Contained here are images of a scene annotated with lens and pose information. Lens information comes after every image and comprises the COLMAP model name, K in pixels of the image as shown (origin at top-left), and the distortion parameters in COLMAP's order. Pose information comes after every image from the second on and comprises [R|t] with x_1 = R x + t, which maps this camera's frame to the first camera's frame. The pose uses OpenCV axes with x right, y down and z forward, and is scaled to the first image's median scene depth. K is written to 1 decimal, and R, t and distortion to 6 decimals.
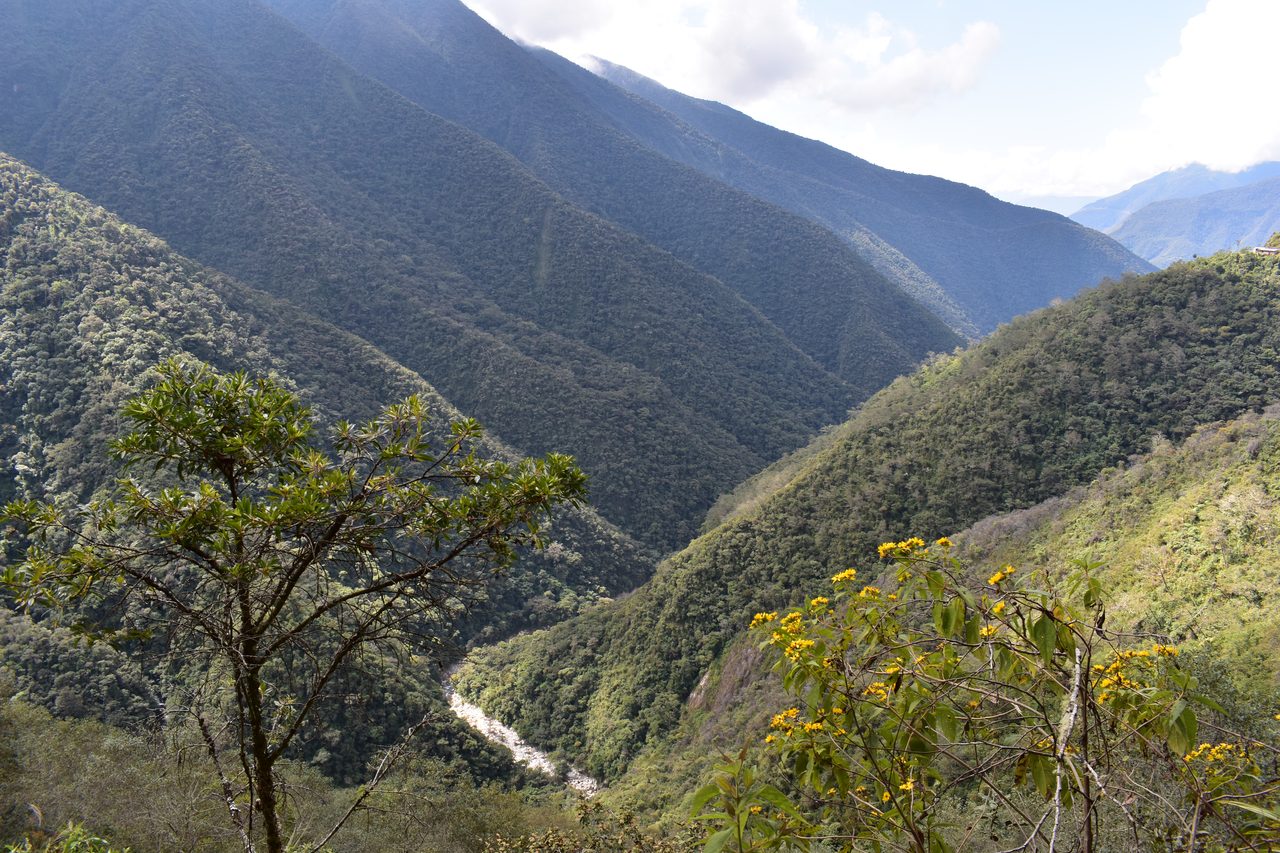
lens RADIAL K [[1004.7, 0, 642.3], [0, 1004.7, 431.1], [0, 0, 1]] dist [-0.093093, 0.013516]
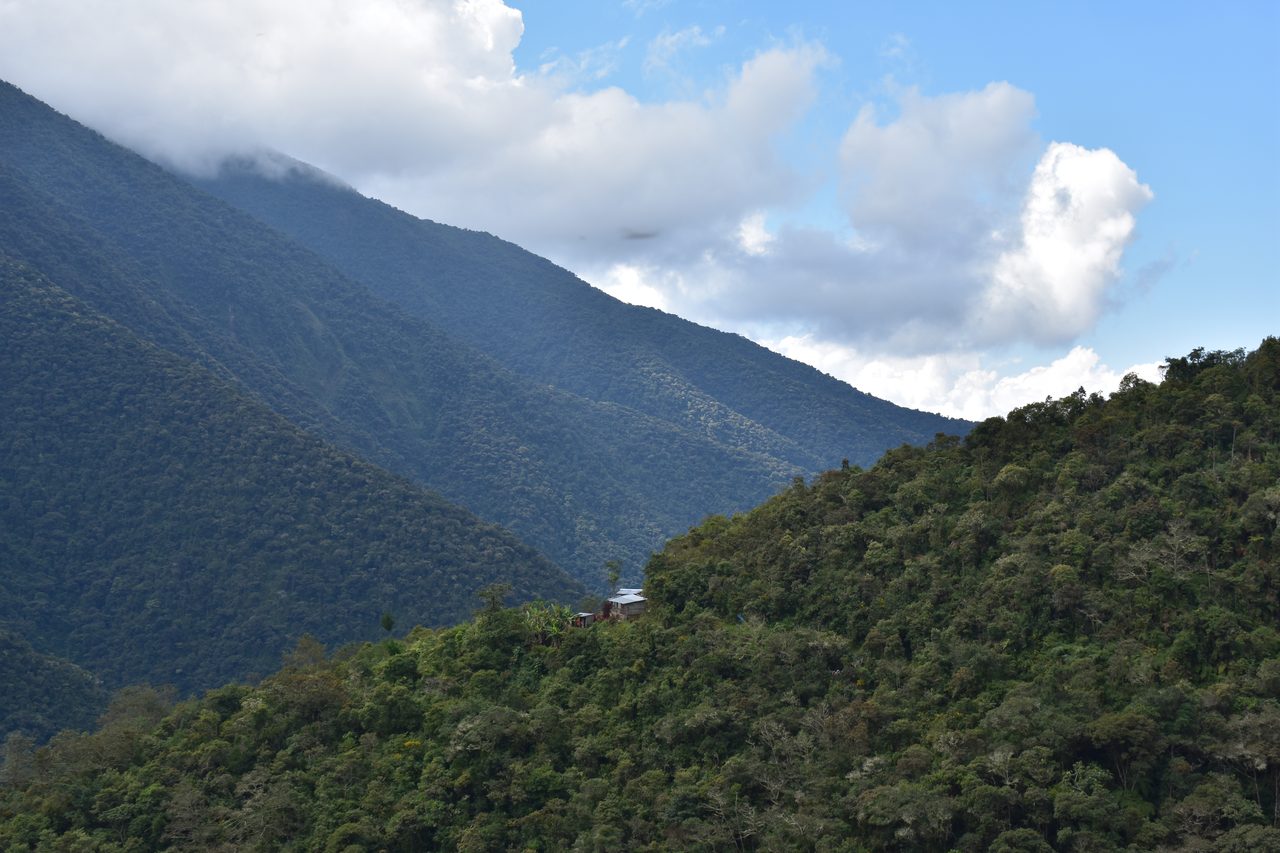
lens RADIAL K [[2427.3, 0, 640.0], [0, 2427.3, 426.5], [0, 0, 1]] dist [0.012449, 0.048035]
pose [[0.997446, 0.035291, 0.062104, 0.222433], [-0.018922, 0.968908, -0.246696, -0.029313], [-0.068880, 0.244891, 0.967101, 0.147587]]
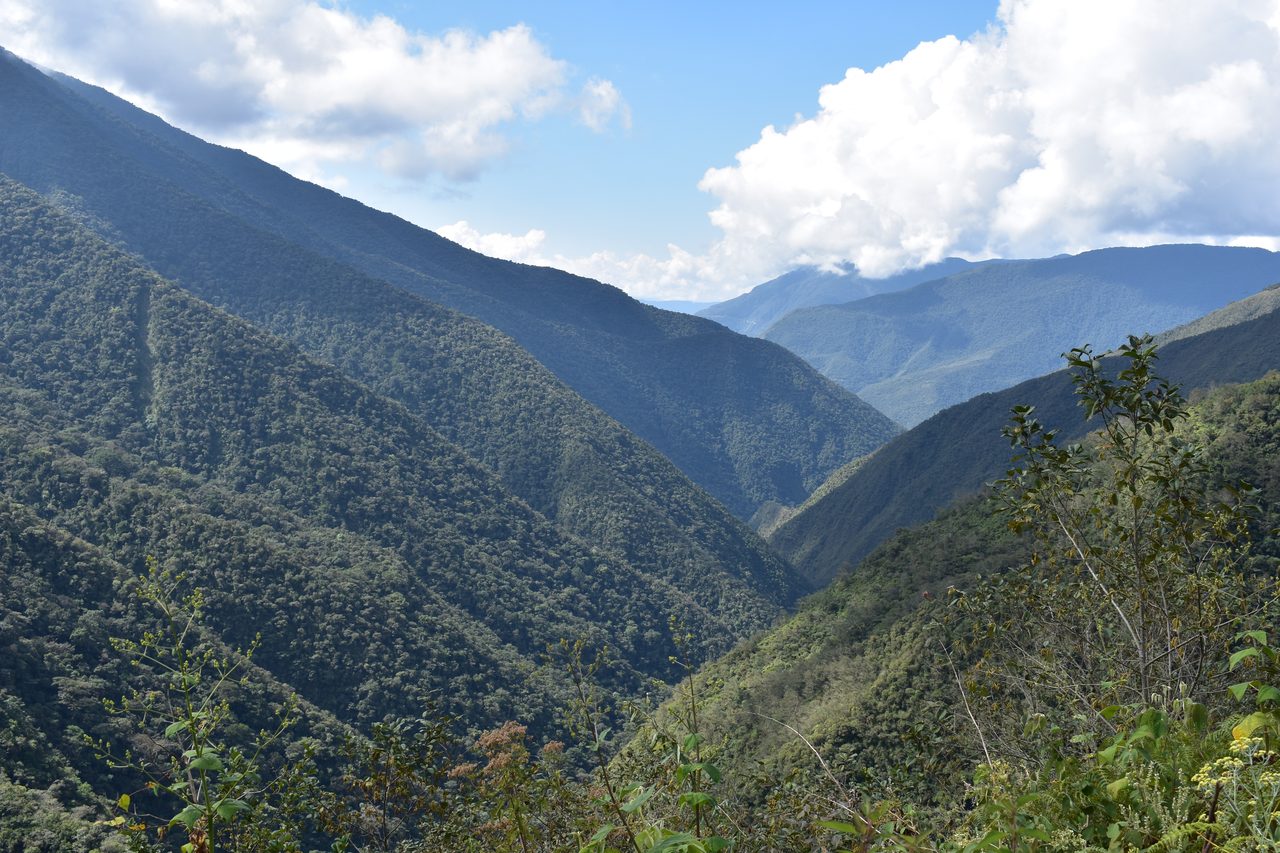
lens RADIAL K [[1466.1, 0, 656.2], [0, 1466.1, 426.7], [0, 0, 1]] dist [-0.052160, -0.013481]
pose [[0.918683, -0.001364, 0.394994, -0.165344], [0.057213, 0.989908, -0.129650, 0.002183], [-0.390831, 0.141707, 0.909489, 0.030925]]
